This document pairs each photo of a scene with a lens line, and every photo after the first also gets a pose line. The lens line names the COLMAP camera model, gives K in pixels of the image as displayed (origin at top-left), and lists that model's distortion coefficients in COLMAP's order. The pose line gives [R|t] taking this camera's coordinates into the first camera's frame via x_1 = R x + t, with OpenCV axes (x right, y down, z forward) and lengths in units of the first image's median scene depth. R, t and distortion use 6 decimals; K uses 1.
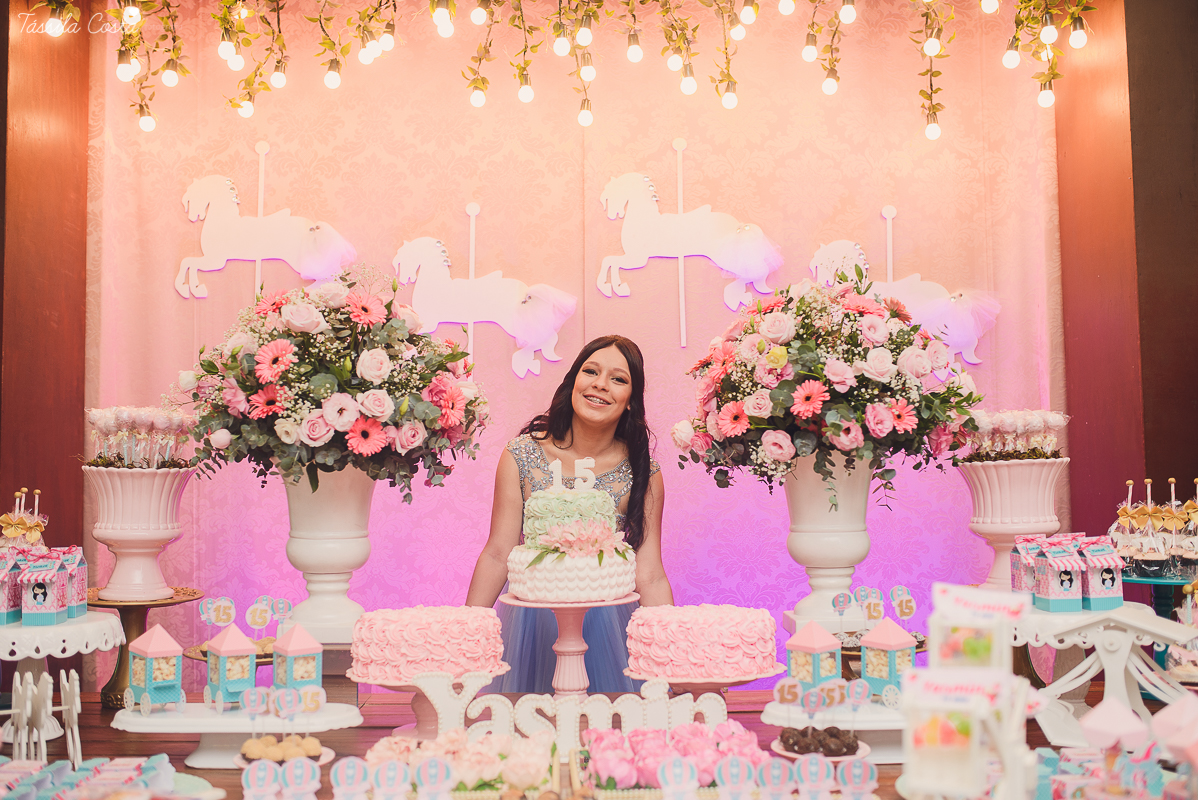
lens RADIAL K [[1199.4, 0, 599.0], [0, 1199.4, 400.0], [0, 0, 1]] dist [-0.072045, 0.115146]
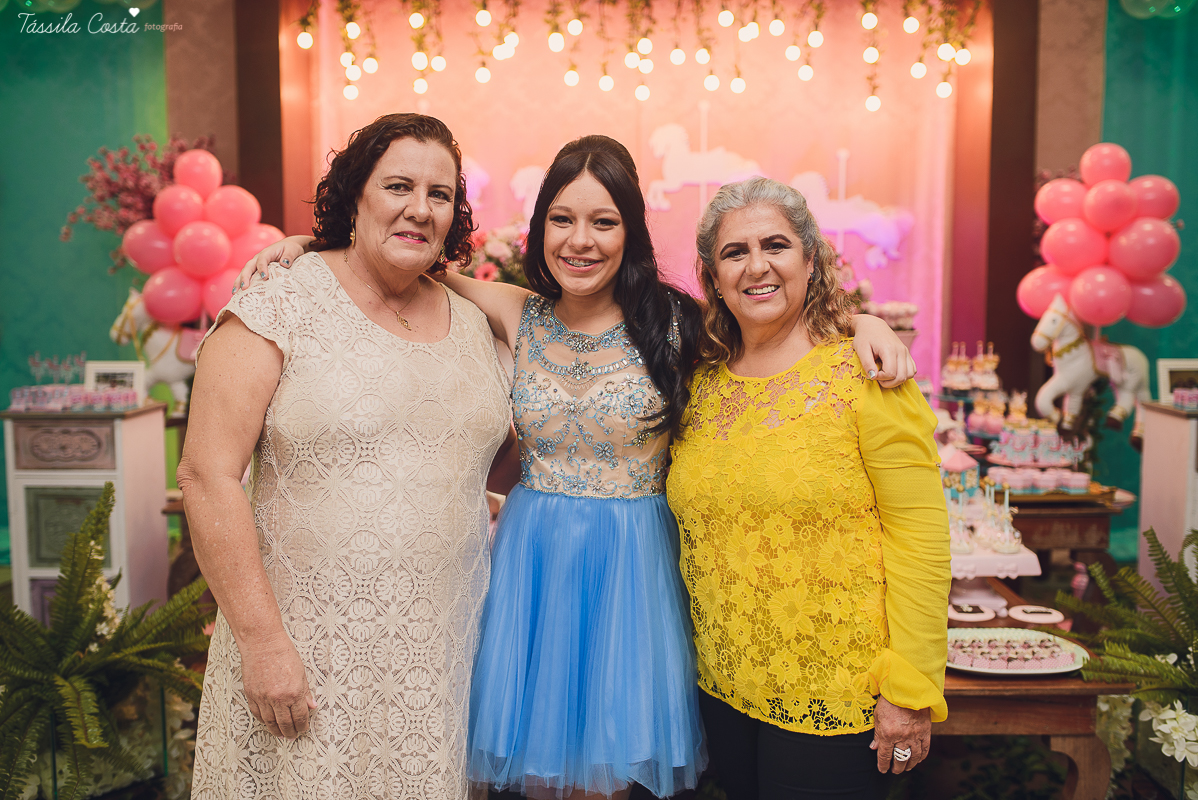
lens RADIAL K [[1143.8, 0, 599.0], [0, 1143.8, 400.0], [0, 0, 1]] dist [-0.067969, 0.097354]
pose [[0.999879, 0.012364, -0.009472, -0.072448], [-0.010761, 0.988051, 0.153753, -0.108940], [0.011260, -0.153633, 0.988064, -0.729952]]
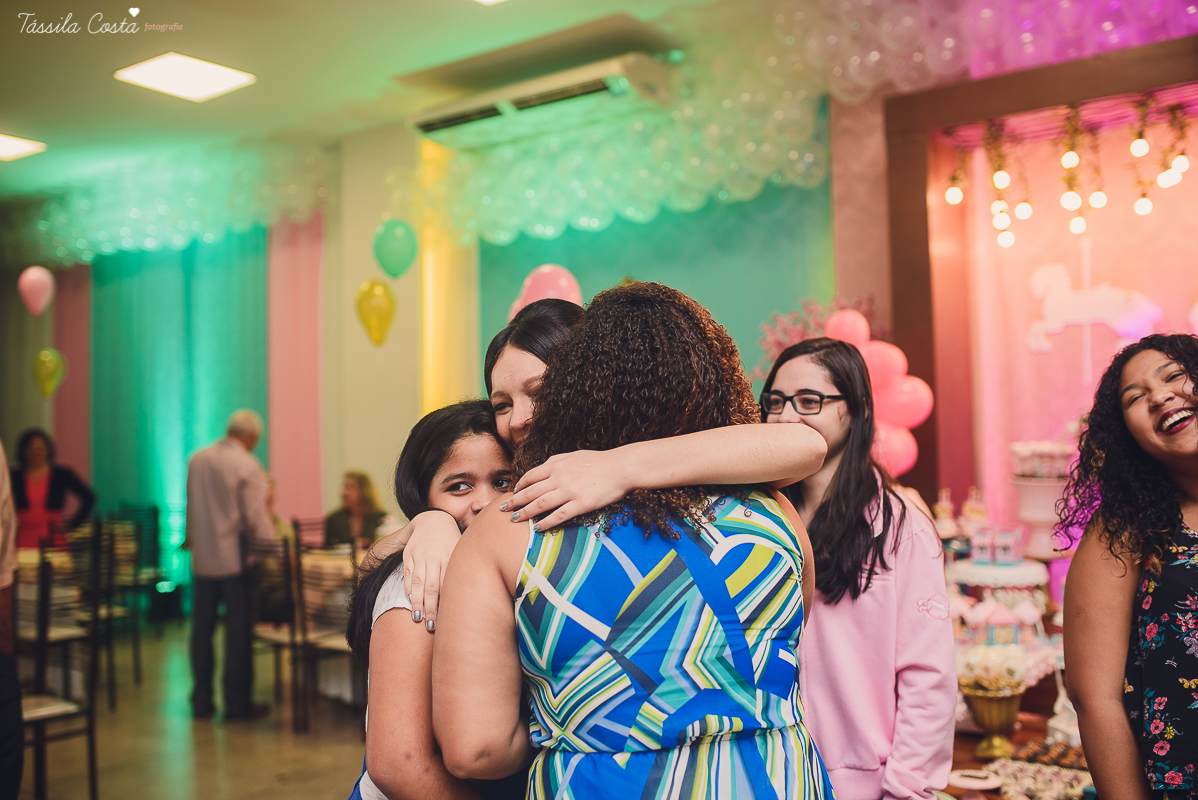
lens RADIAL K [[1143.8, 0, 599.0], [0, 1143.8, 400.0], [0, 0, 1]] dist [-0.067969, 0.097354]
pose [[0.809327, -0.025262, -0.586815, 0.060679], [0.045591, 0.998762, 0.019882, -0.122715], [0.585586, -0.042845, 0.809477, -0.721028]]
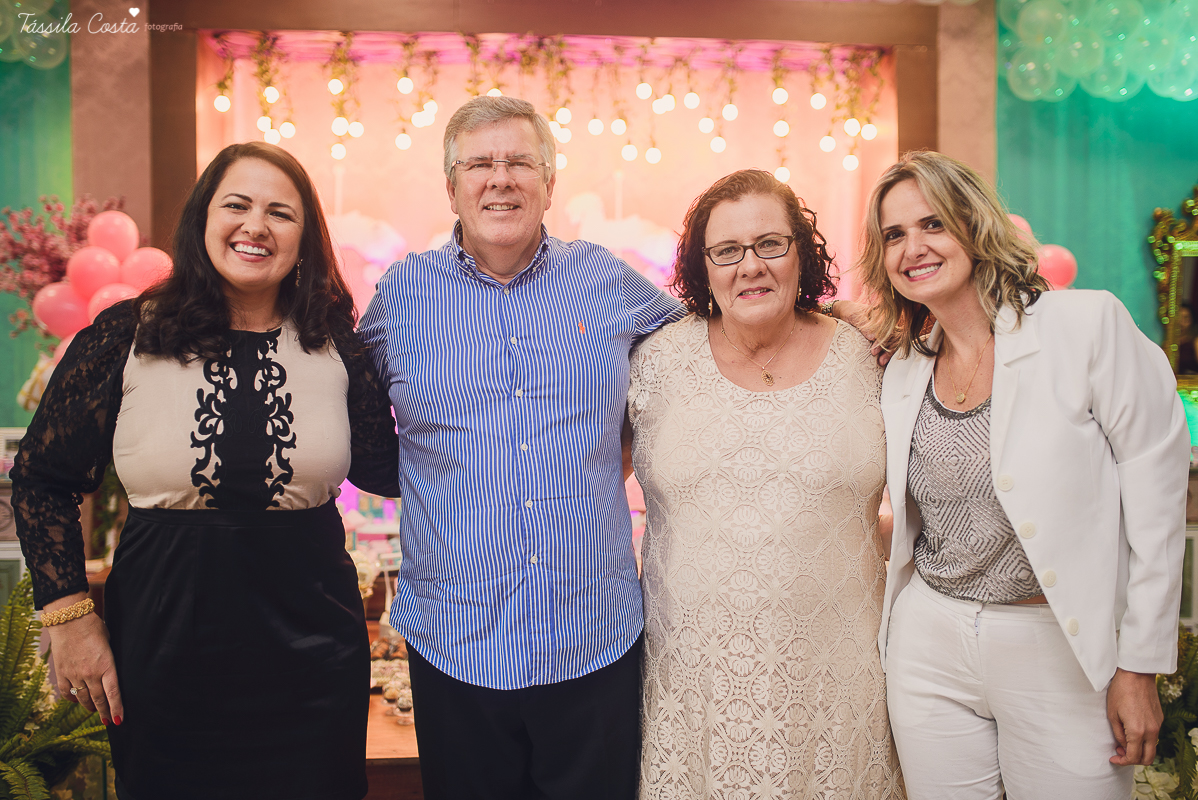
lens RADIAL K [[1143.8, 0, 599.0], [0, 1143.8, 400.0], [0, 0, 1]] dist [-0.067969, 0.097354]
pose [[0.995686, 0.006859, 0.092536, -0.142496], [-0.015619, 0.995424, 0.094267, -0.103913], [-0.091466, -0.095306, 0.991237, -0.734233]]
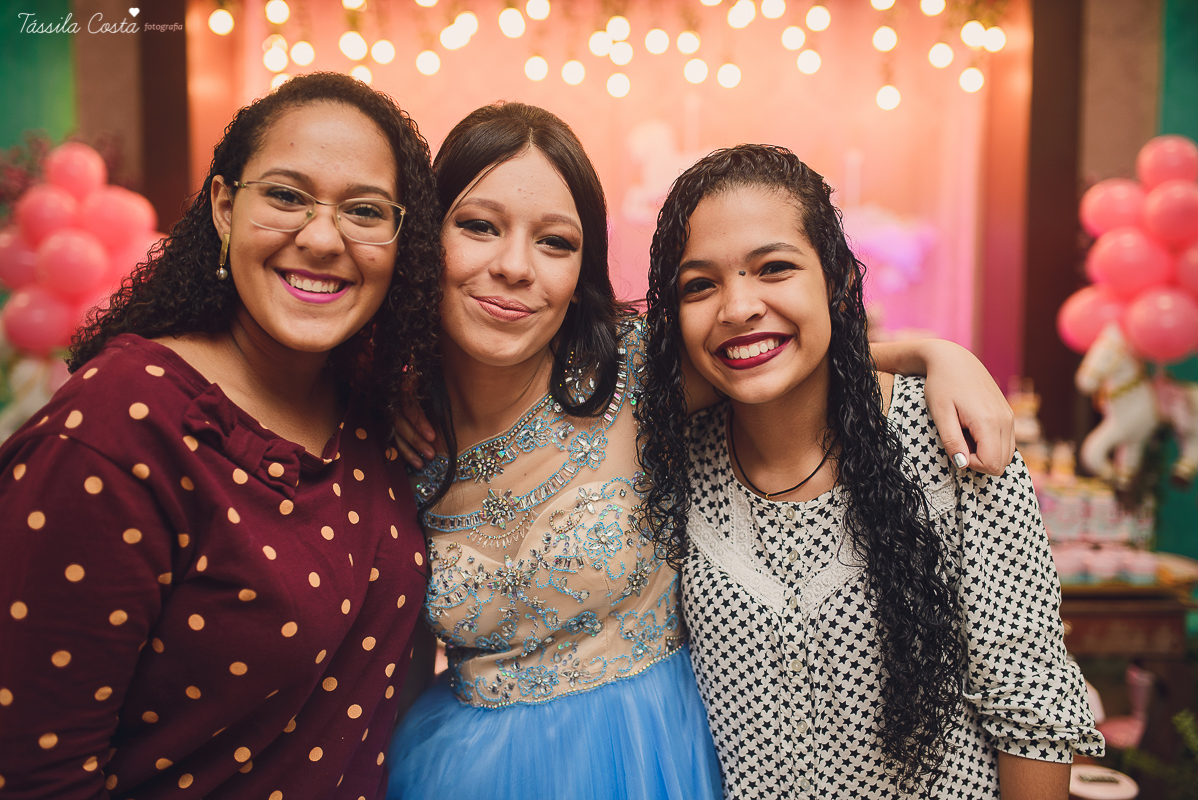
lens RADIAL K [[1156.6, 0, 599.0], [0, 1156.6, 400.0], [0, 0, 1]] dist [-0.061892, 0.078998]
pose [[0.999295, 0.018768, -0.032530, 0.021728], [-0.014192, 0.990664, 0.135589, -0.098655], [0.034771, -0.135032, 0.990231, -0.432310]]
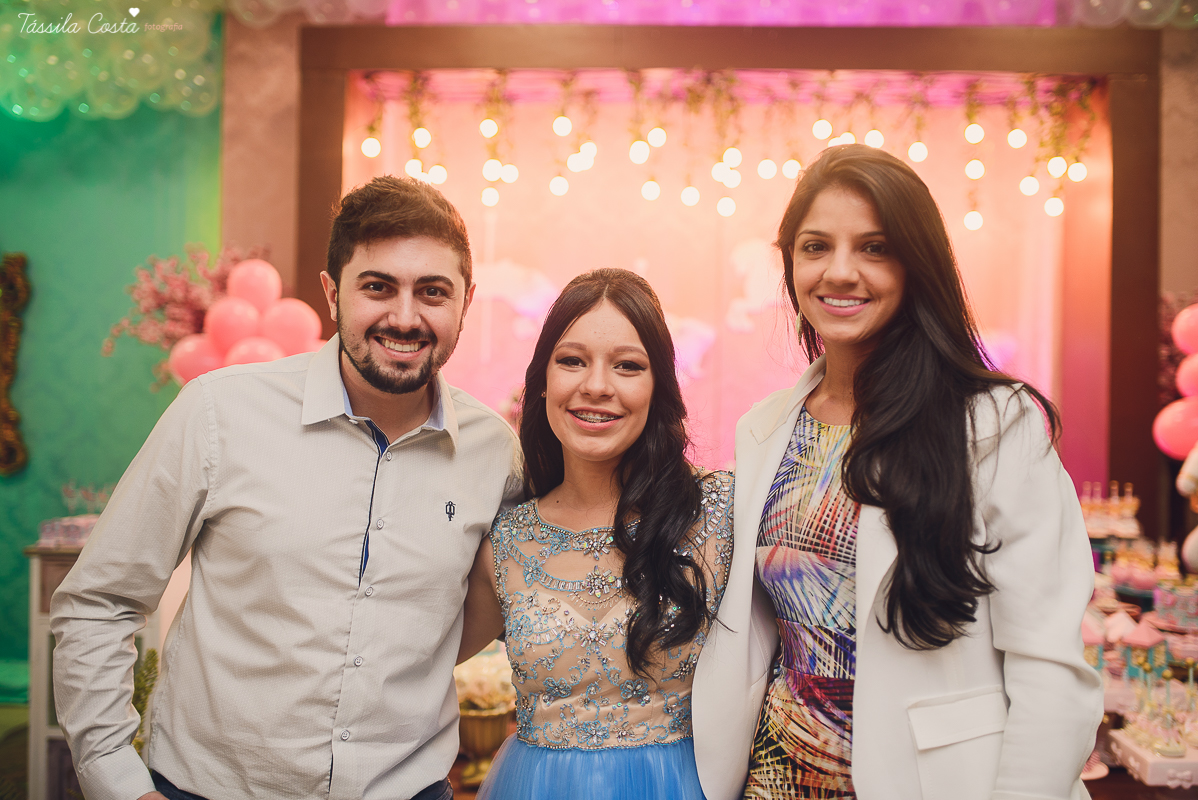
lens RADIAL K [[1156.6, 0, 599.0], [0, 1156.6, 400.0], [0, 0, 1]] dist [-0.061892, 0.078998]
pose [[0.999048, 0.025913, -0.035088, -0.162866], [-0.023892, 0.998098, 0.056830, -0.121770], [0.036494, -0.055938, 0.997767, -0.575320]]
